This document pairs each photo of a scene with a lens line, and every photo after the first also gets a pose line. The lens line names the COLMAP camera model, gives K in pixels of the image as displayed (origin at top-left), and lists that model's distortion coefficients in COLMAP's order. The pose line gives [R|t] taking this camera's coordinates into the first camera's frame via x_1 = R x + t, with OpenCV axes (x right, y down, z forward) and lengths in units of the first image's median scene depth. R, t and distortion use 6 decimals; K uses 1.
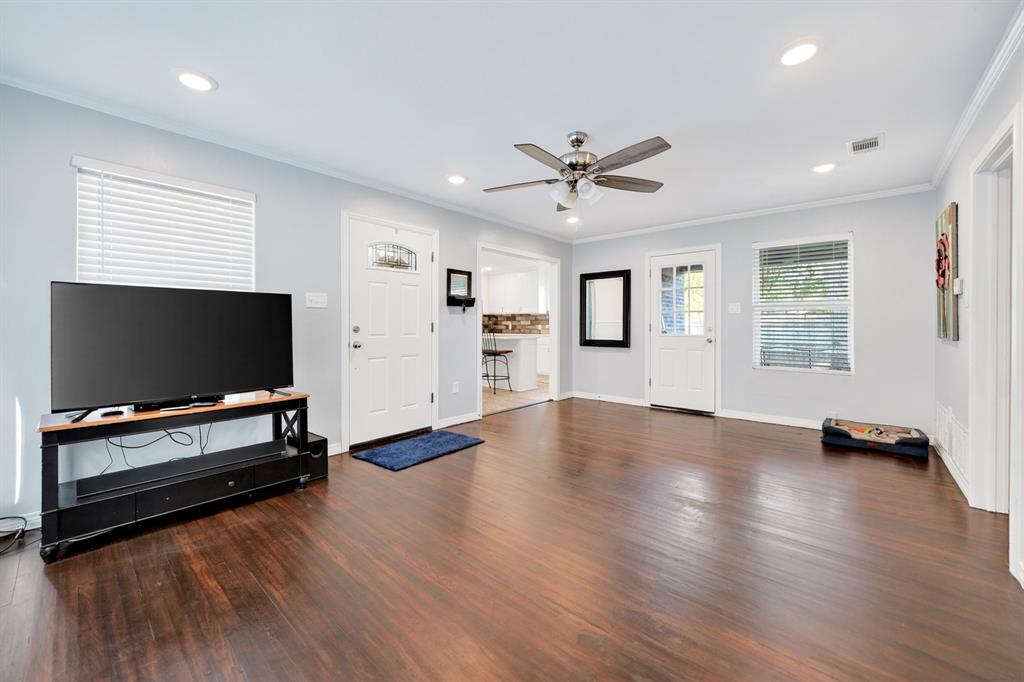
lens RADIAL K [[392.6, 0, 509.9], [0, 392.6, 326.7], [0, 0, 1]] dist [-0.000962, -0.000030]
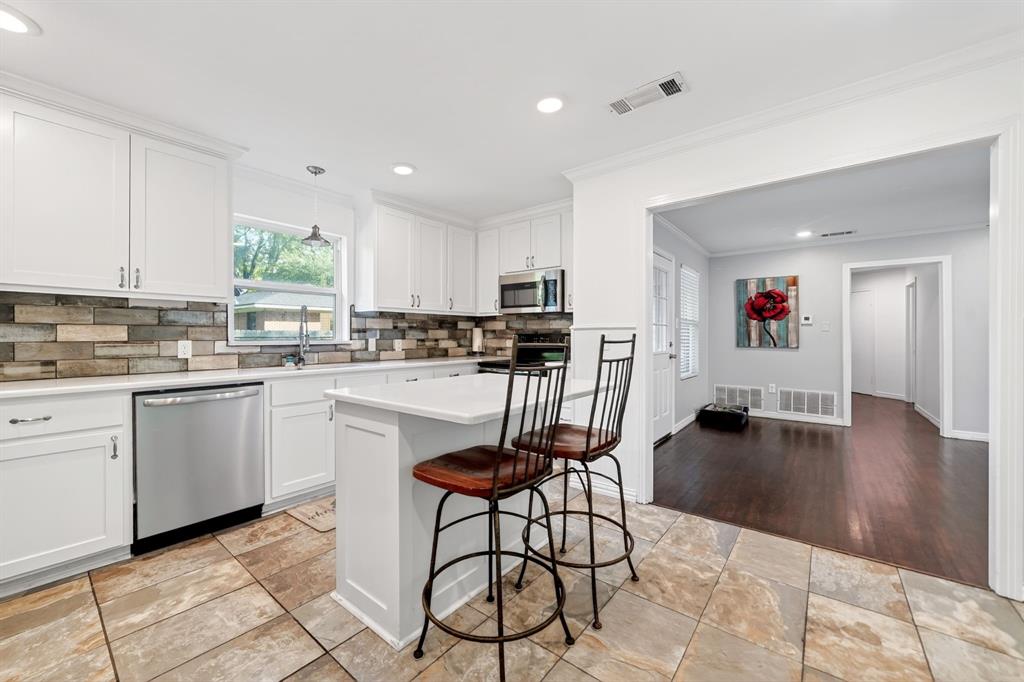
lens RADIAL K [[400.4, 0, 509.3], [0, 400.4, 336.9], [0, 0, 1]] dist [-0.000511, -0.000090]
pose [[-0.040969, -0.003578, 0.999154, -0.454803], [0.002657, 0.999990, 0.003690, -0.016619], [-0.999157, 0.002806, -0.040959, 1.497356]]
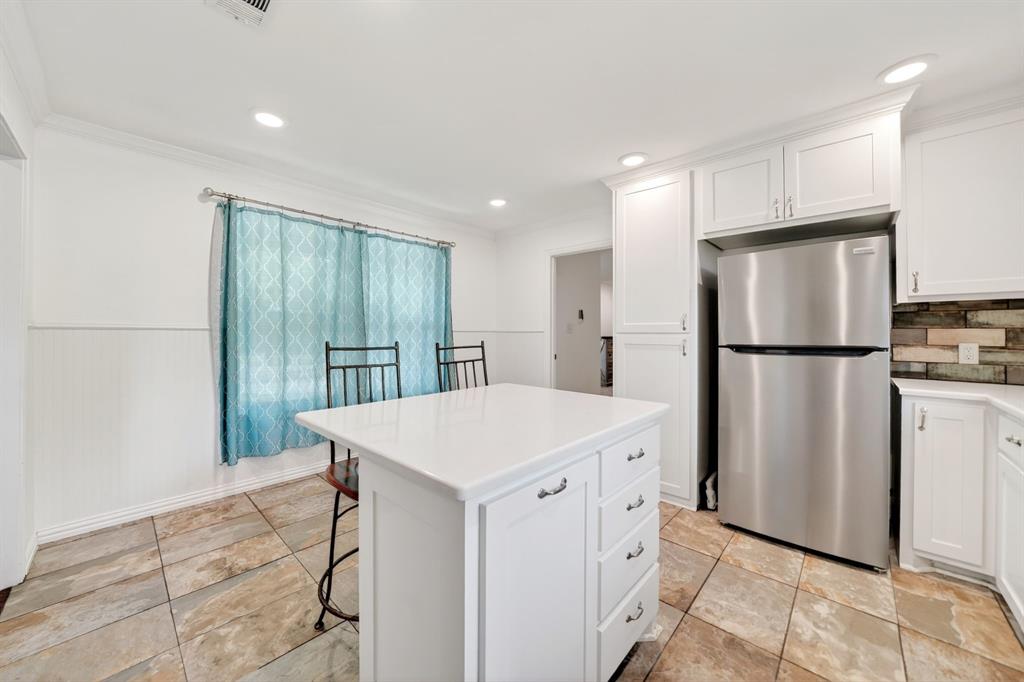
lens RADIAL K [[377.4, 0, 510.2], [0, 377.4, 331.5], [0, 0, 1]] dist [-0.017339, 0.003030]
pose [[-0.022226, -0.004431, -0.999743, 0.269512], [-0.001301, 0.999989, -0.004403, -0.025728], [0.999752, 0.001203, -0.022231, 1.527820]]
